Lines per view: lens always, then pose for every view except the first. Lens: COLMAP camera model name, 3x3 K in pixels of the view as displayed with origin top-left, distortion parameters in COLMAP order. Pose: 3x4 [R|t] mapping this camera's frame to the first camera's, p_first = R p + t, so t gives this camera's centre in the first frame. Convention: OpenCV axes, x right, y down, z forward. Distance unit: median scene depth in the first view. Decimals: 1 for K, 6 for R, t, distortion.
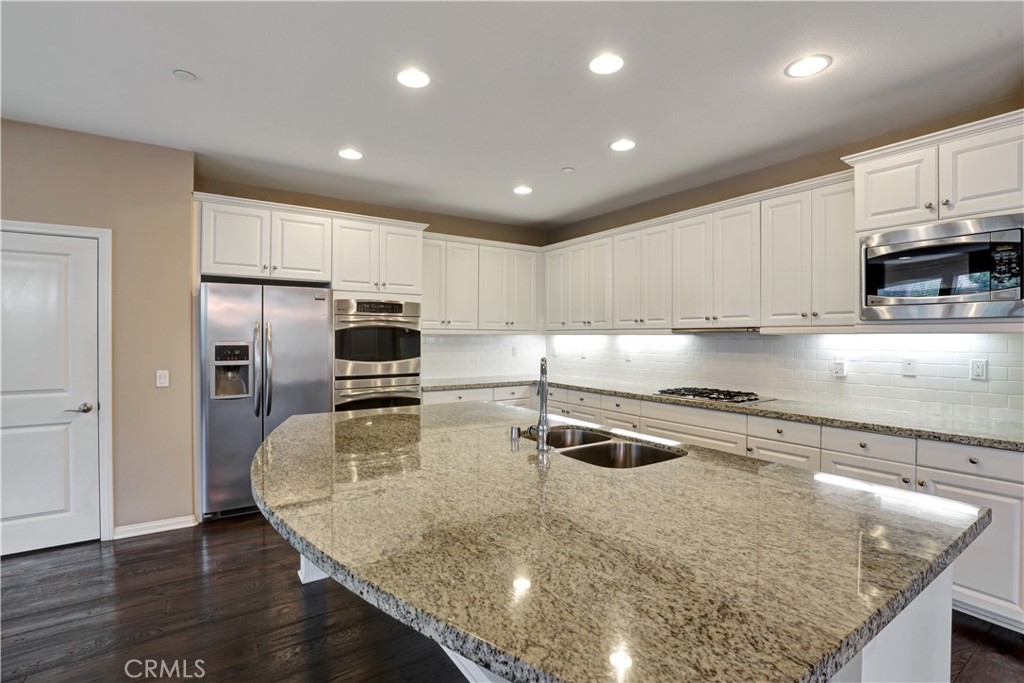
lens RADIAL K [[473.2, 0, 508.7], [0, 473.2, 331.3], [0, 0, 1]] dist [-0.034663, 0.004430]
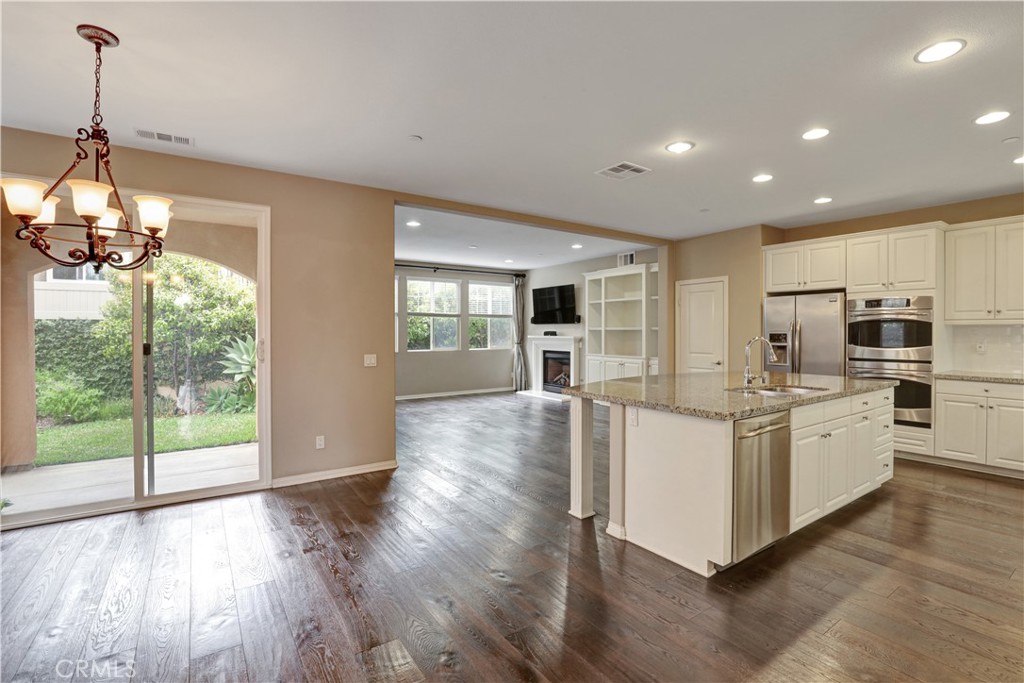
lens RADIAL K [[473.2, 0, 525.0], [0, 473.2, 332.6], [0, 0, 1]] dist [-0.034663, 0.004430]
pose [[0.034884, -0.002083, -0.999389, 0.944174], [0.006633, 0.999976, -0.001853, 0.021400], [0.999369, -0.006564, 0.034897, 0.031462]]
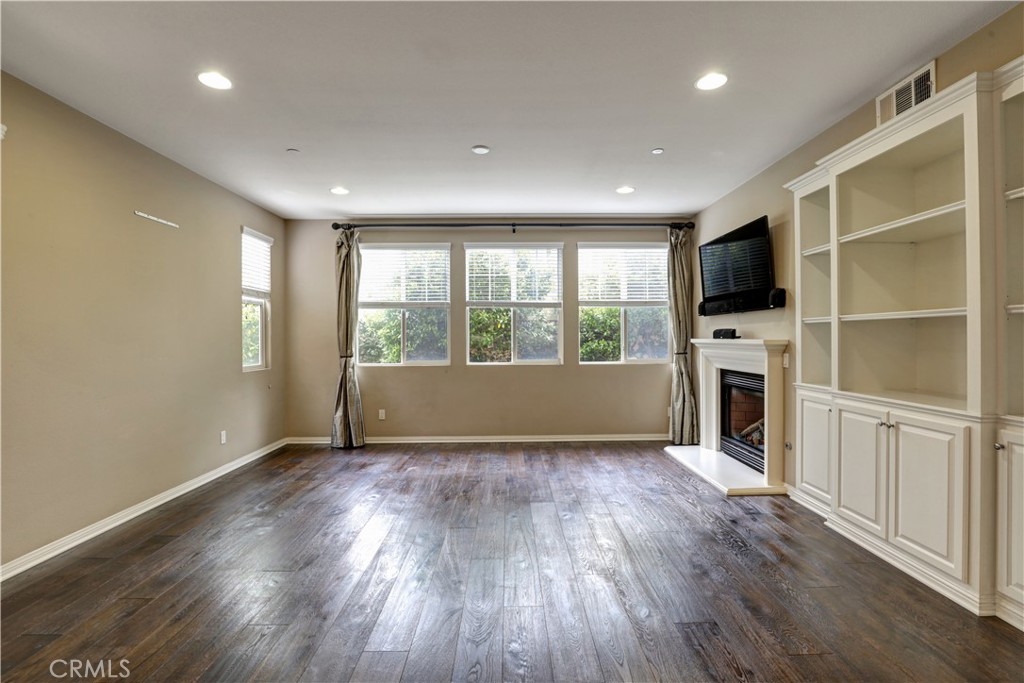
lens RADIAL K [[473.2, 0, 518.6], [0, 473.2, 336.2], [0, 0, 1]] dist [-0.034663, 0.004430]
pose [[-0.539372, -0.004725, -0.842054, -0.301701], [0.007707, 0.999915, -0.010548, 0.036147], [0.842032, -0.012179, -0.539290, 0.448686]]
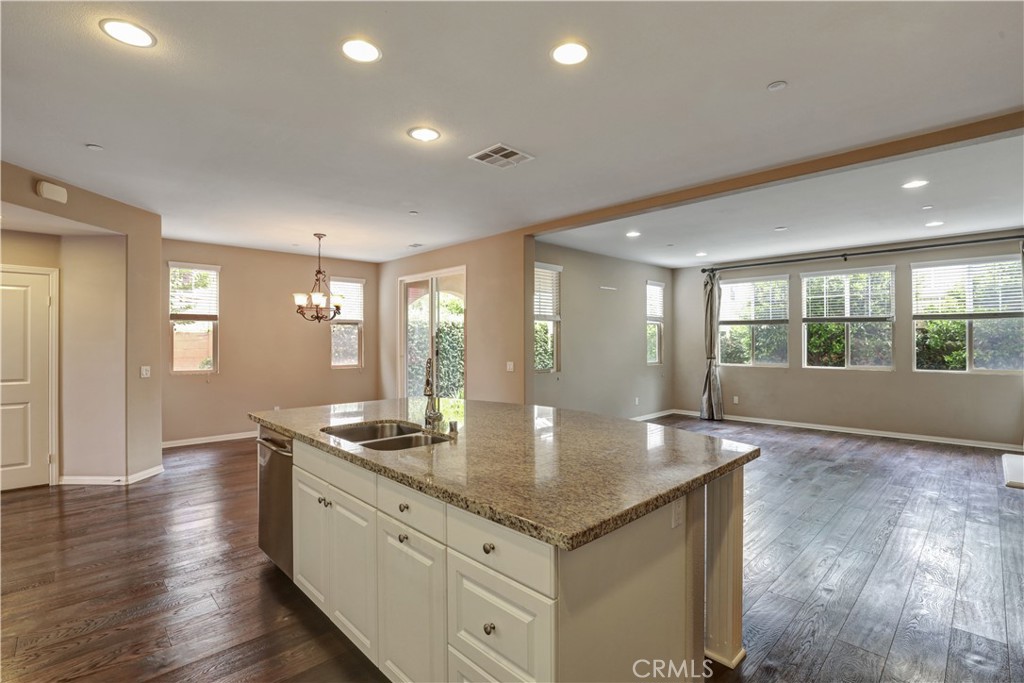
lens RADIAL K [[473.2, 0, 507.8], [0, 473.2, 339.5], [0, 0, 1]] dist [-0.034663, 0.004430]
pose [[-0.985182, -0.001887, -0.171499, 0.037177], [-0.000690, 0.999975, -0.007039, 0.010094], [0.171508, -0.006816, -0.985159, 1.161205]]
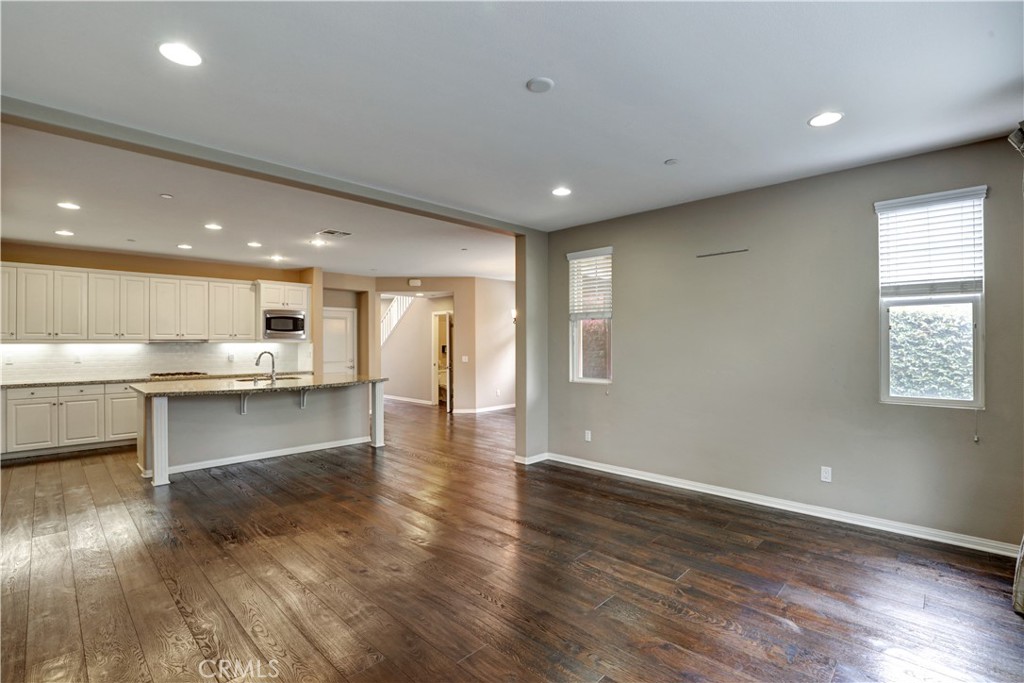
lens RADIAL K [[473.2, 0, 522.8], [0, 473.2, 341.4], [0, 0, 1]] dist [-0.034663, 0.004430]
pose [[-0.218594, 0.001291, 0.975815, -1.650623], [-0.003471, 0.999992, -0.002101, -0.001507], [-0.975810, -0.003846, -0.218588, 0.044712]]
